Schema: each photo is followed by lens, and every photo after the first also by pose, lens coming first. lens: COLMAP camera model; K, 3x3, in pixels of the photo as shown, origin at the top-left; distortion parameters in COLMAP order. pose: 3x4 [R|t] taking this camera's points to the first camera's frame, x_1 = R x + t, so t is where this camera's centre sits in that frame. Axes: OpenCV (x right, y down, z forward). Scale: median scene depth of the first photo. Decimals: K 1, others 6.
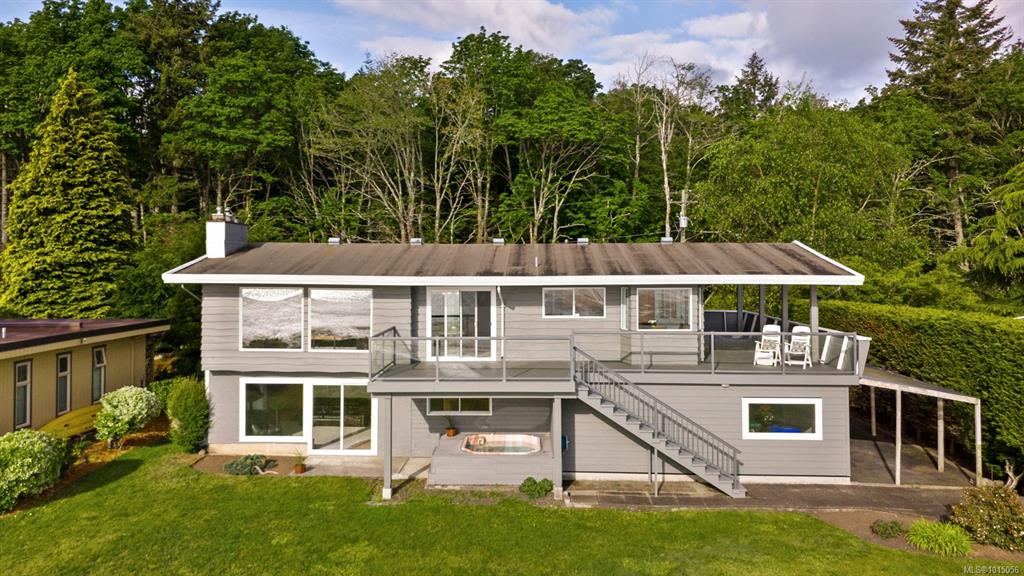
lens RADIAL K [[762.8, 0, 507.1], [0, 762.8, 258.1], [0, 0, 1]] dist [0.011461, -0.004834]
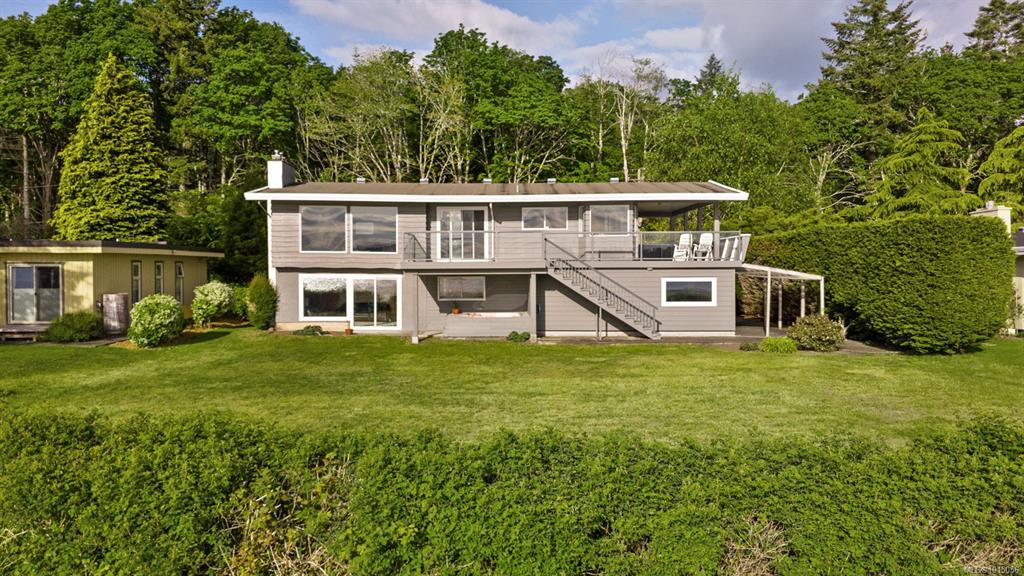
lens RADIAL K [[753.8, 0, 512.0], [0, 753.8, 288.0], [0, 0, 1]] dist [0.006288, 0.001756]
pose [[0.998987, -0.004515, 0.044781, -0.010898], [0.002946, 0.999381, 0.035044, 0.046398], [-0.044912, -0.034877, 0.998382, -0.120891]]
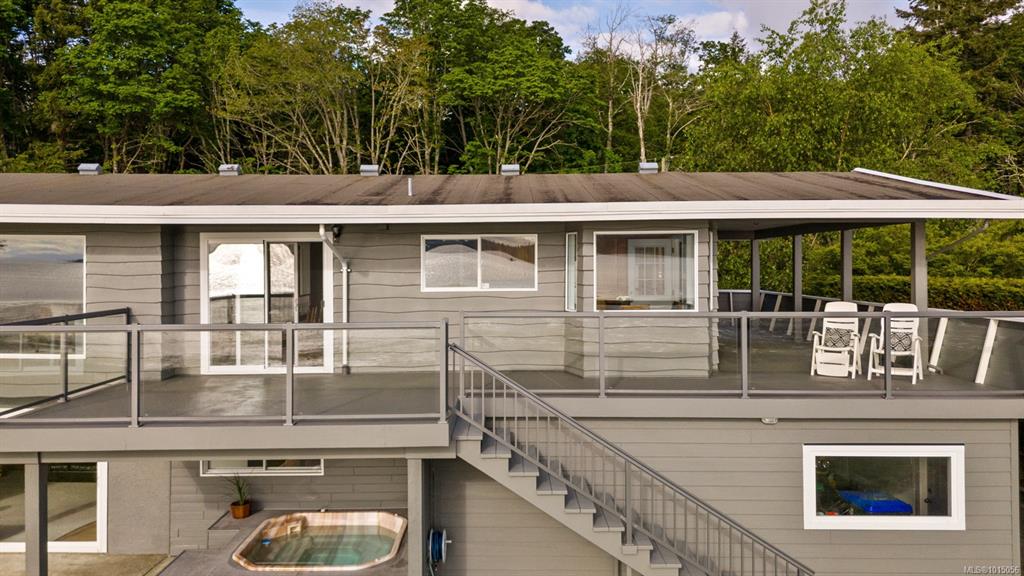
lens RADIAL K [[762.8, 0, 507.1], [0, 762.8, 258.1], [0, 0, 1]] dist [0.011461, -0.004834]
pose [[0.999541, -0.003315, 0.030112, 0.031176], [0.003275, 0.999994, 0.001392, 0.018548], [-0.030117, -0.001292, 0.999546, 0.156707]]
